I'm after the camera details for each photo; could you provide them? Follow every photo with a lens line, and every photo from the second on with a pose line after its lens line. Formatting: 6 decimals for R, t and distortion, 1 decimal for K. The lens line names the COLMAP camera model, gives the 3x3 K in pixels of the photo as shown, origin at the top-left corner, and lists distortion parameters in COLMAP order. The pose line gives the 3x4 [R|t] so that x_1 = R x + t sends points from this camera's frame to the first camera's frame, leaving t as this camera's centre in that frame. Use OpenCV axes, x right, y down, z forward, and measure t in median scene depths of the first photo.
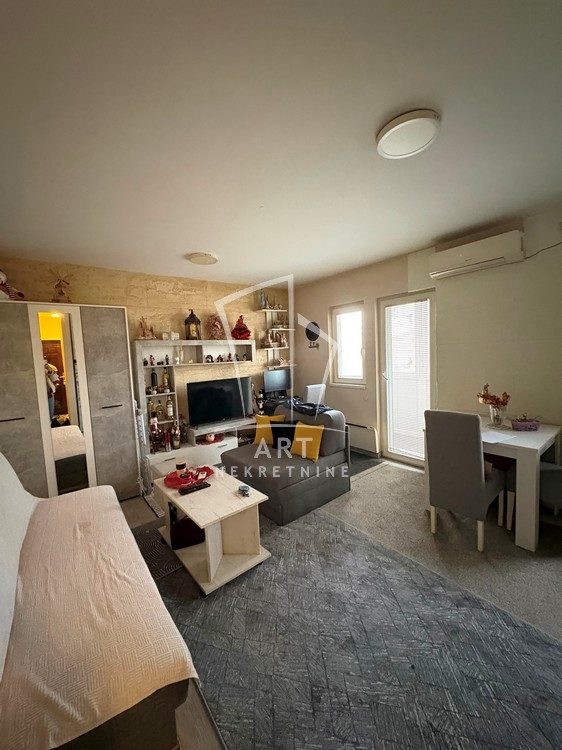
lens RADIAL K [[297.7, 0, 280.6], [0, 297.7, 373.6], [0, 0, 1]] dist [0.001043, -0.000424]
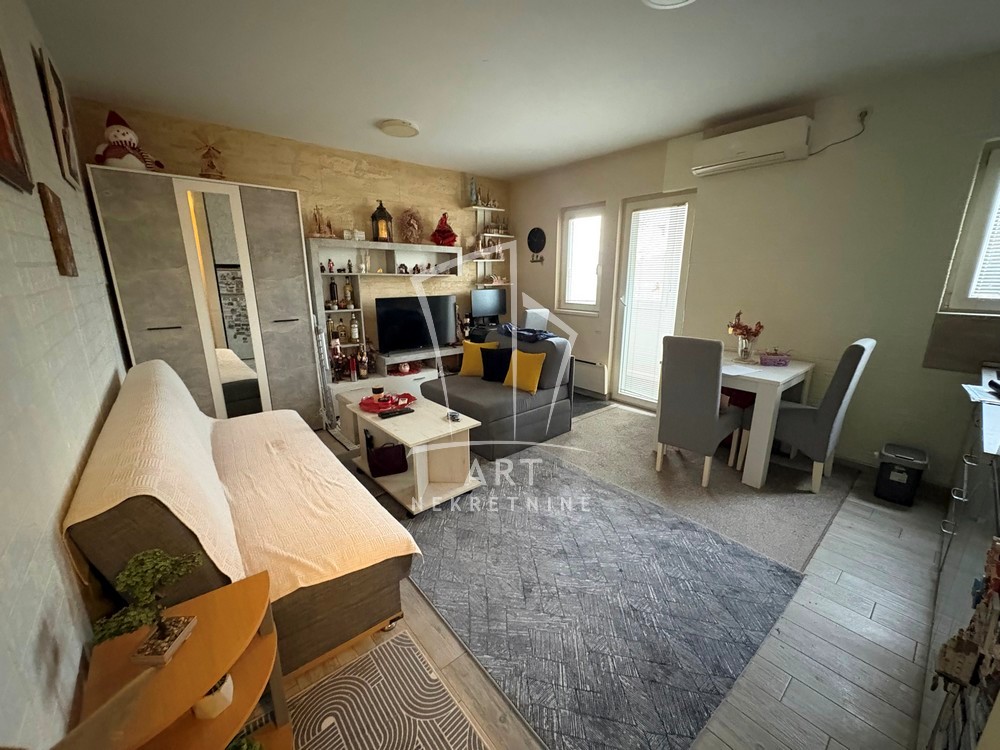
lens RADIAL K [[396.9, 0, 501.3], [0, 396.9, 372.3], [0, 0, 1]] dist [0.001043, -0.000424]
pose [[0.998193, 0.038583, 0.046064, -0.029686], [-0.045816, 0.984717, 0.168025, 0.043162], [-0.038877, -0.169832, 0.984706, -0.109432]]
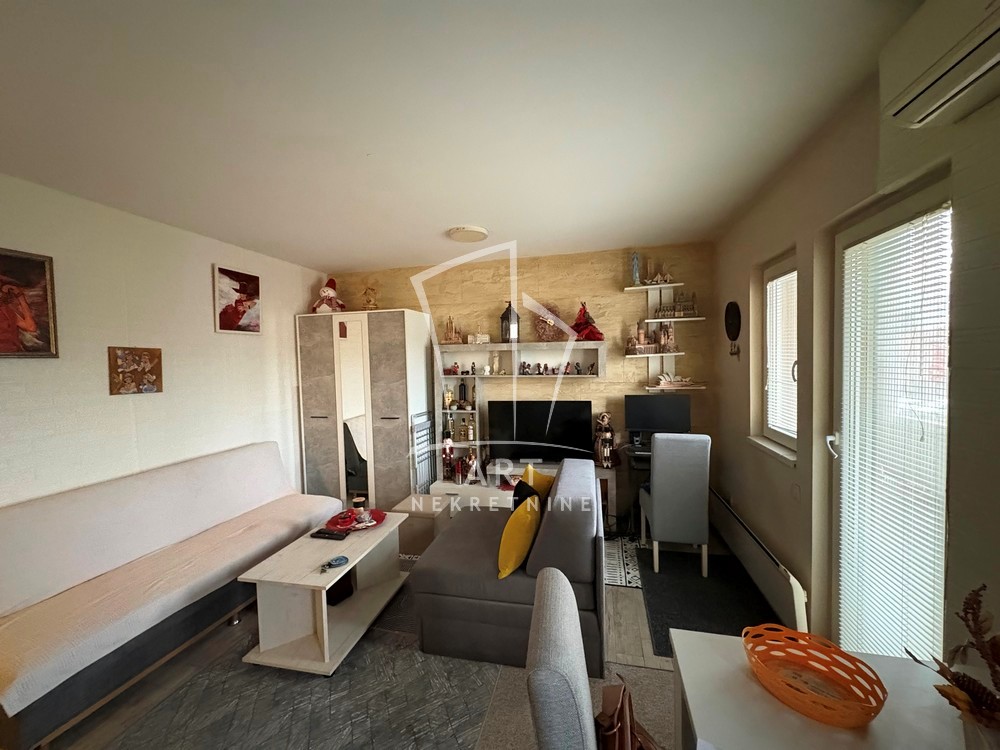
lens RADIAL K [[396.9, 0, 499.4], [0, 396.9, 374.4], [0, 0, 1]] dist [0.001043, -0.000424]
pose [[0.614567, 0.062177, -0.786410, 0.628439], [-0.061936, 0.997615, 0.030474, -0.087290], [0.786429, 0.029979, 0.616952, 0.523231]]
